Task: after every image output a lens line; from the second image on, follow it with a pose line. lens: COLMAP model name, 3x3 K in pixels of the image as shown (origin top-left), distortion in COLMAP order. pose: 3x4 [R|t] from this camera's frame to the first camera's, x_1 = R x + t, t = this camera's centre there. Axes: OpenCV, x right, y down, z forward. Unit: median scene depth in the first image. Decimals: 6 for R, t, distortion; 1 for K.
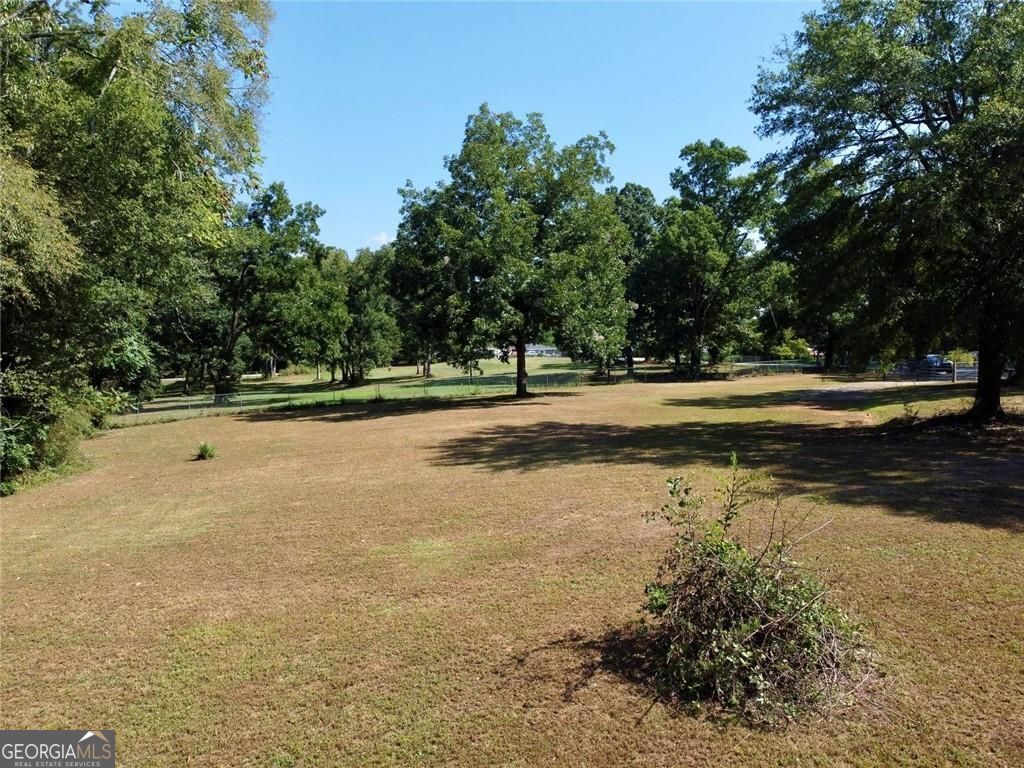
lens RADIAL K [[766.0, 0, 512.1], [0, 766.0, 381.8], [0, 0, 1]] dist [-0.008821, 0.001507]
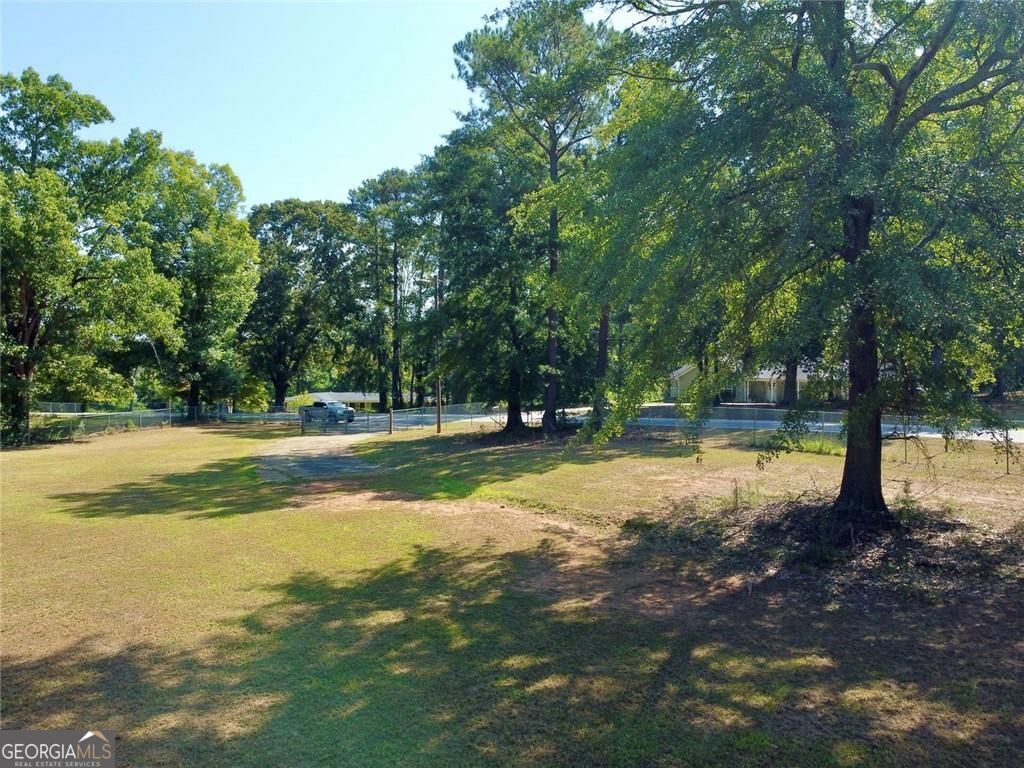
lens RADIAL K [[766.0, 0, 509.1], [0, 766.0, 384.7], [0, 0, 1]] dist [-0.008821, 0.001507]
pose [[0.623698, 0.012399, 0.781567, -0.000646], [0.020414, 0.999275, -0.032143, -0.022831], [-0.781399, 0.036002, 0.622992, 0.301199]]
